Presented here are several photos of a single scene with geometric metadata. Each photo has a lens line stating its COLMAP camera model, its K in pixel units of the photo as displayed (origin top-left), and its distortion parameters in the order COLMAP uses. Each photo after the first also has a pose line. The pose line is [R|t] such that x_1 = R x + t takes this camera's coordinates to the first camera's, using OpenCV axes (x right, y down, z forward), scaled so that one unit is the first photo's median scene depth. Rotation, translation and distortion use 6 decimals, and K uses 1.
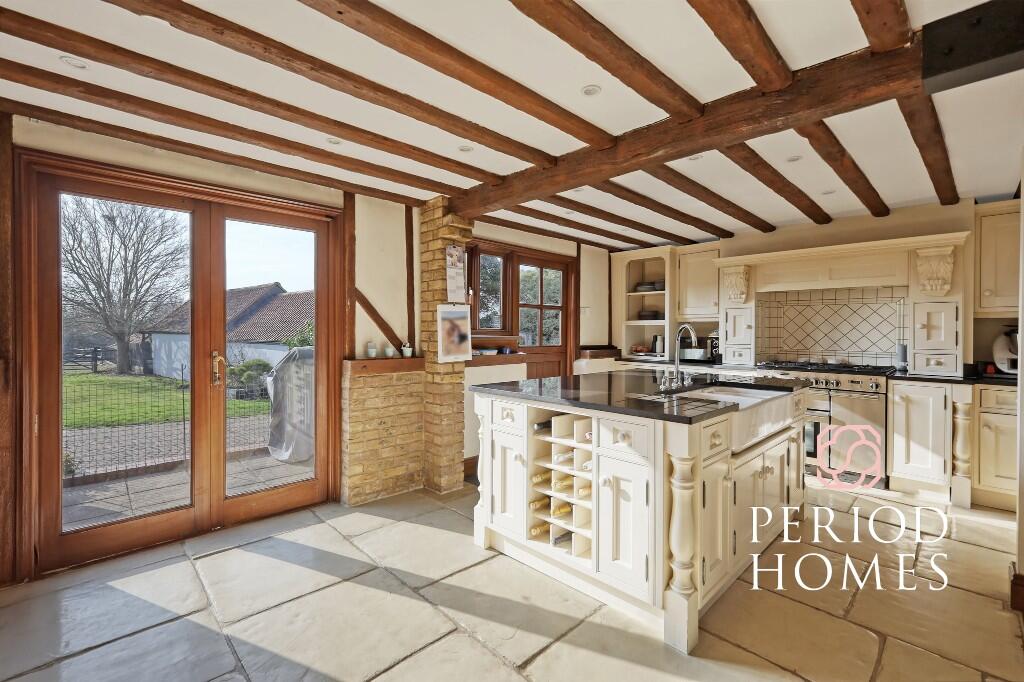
lens RADIAL K [[446.7, 0, 521.6], [0, 446.7, 335.7], [0, 0, 1]] dist [0.027037, -0.001060]
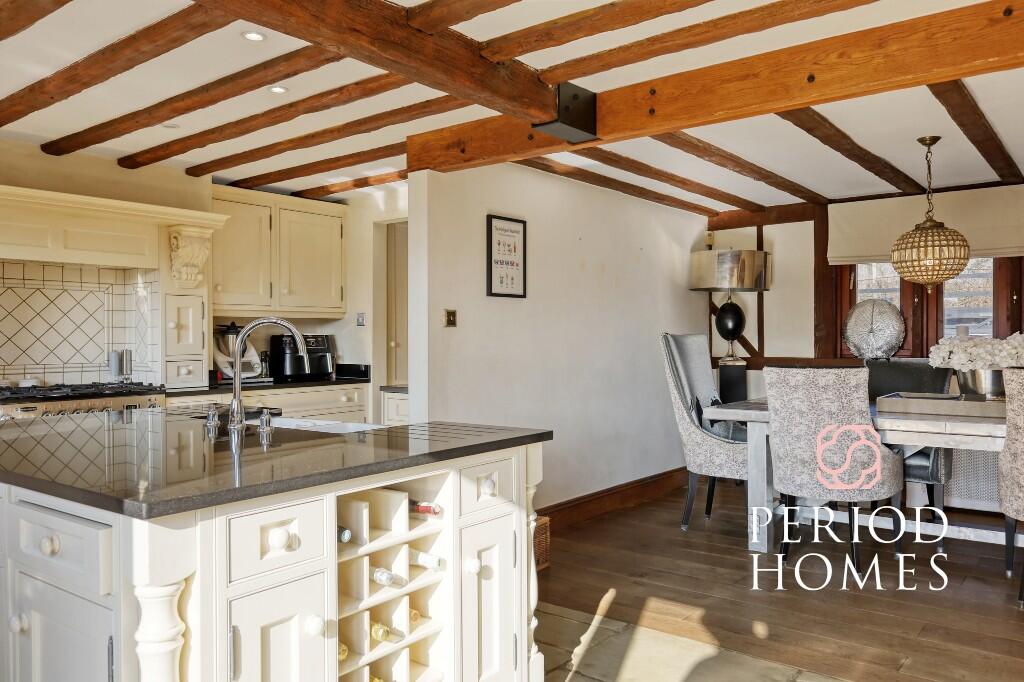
lens RADIAL K [[793.7, 0, 514.3], [0, 793.7, 340.8], [0, 0, 1]] dist [0.006876, 0.001172]
pose [[-0.125162, -0.013644, 0.992042, -0.439998], [0.014690, 0.999770, 0.015603, -0.006155], [-0.992028, 0.016526, -0.124933, 0.502264]]
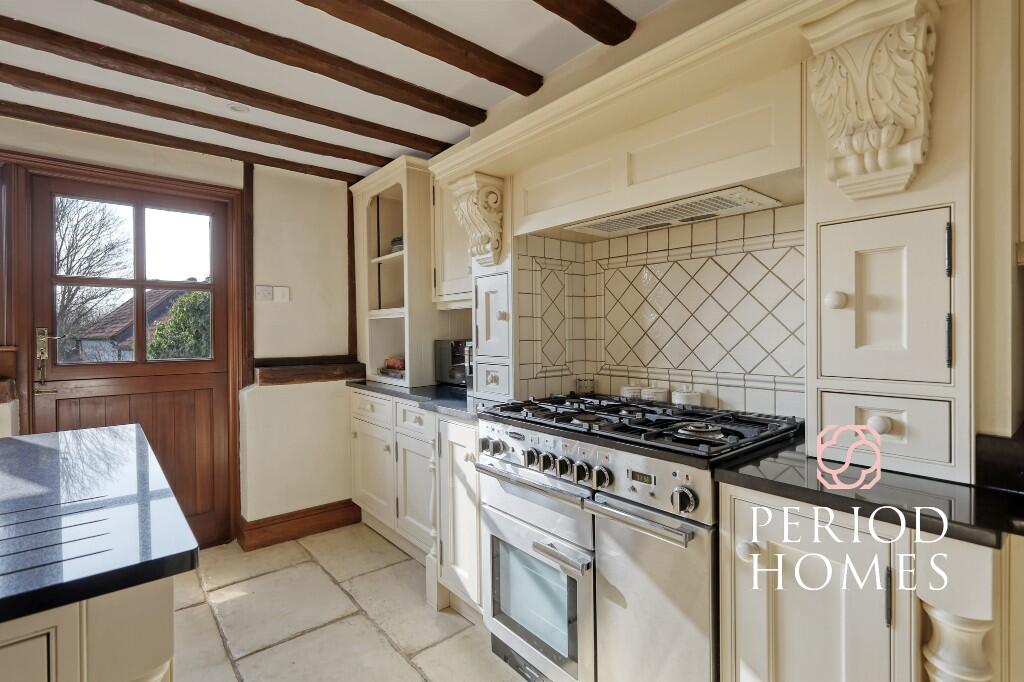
lens RADIAL K [[490.0, 0, 507.5], [0, 490.0, 338.2], [0, 0, 1]] dist [0.010852, 0.001468]
pose [[0.996306, -0.012298, -0.084990, 0.577116], [0.012398, 0.999923, 0.000649, 0.001073], [0.084976, -0.001700, 0.996382, 0.552502]]
